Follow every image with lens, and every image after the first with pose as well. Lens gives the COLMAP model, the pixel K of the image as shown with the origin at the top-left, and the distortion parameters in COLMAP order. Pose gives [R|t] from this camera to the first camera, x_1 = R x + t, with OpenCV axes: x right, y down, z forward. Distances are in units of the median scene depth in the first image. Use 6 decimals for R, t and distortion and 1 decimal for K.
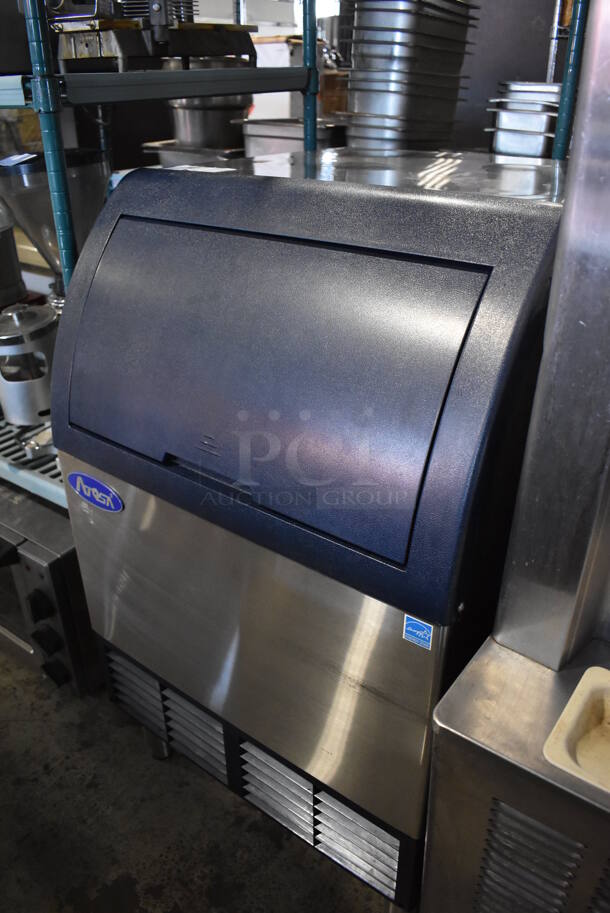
lens RADIAL K [[692.2, 0, 305.0], [0, 692.2, 456.5], [0, 0, 1]] dist [-0.079194, 0.001336]
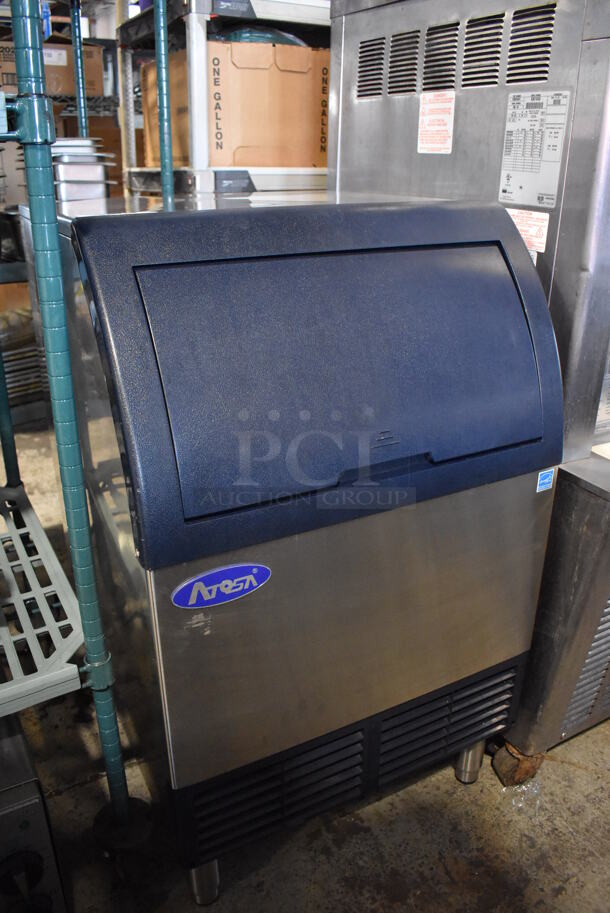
lens RADIAL K [[717.5, 0, 305.0], [0, 717.5, 456.5], [0, 0, 1]] dist [-0.112000, -0.001180]
pose [[0.396004, -0.343284, 0.851667, -0.976712], [0.419056, 0.892837, 0.165028, -0.195483], [-0.817052, 0.291544, 0.497422, 0.448300]]
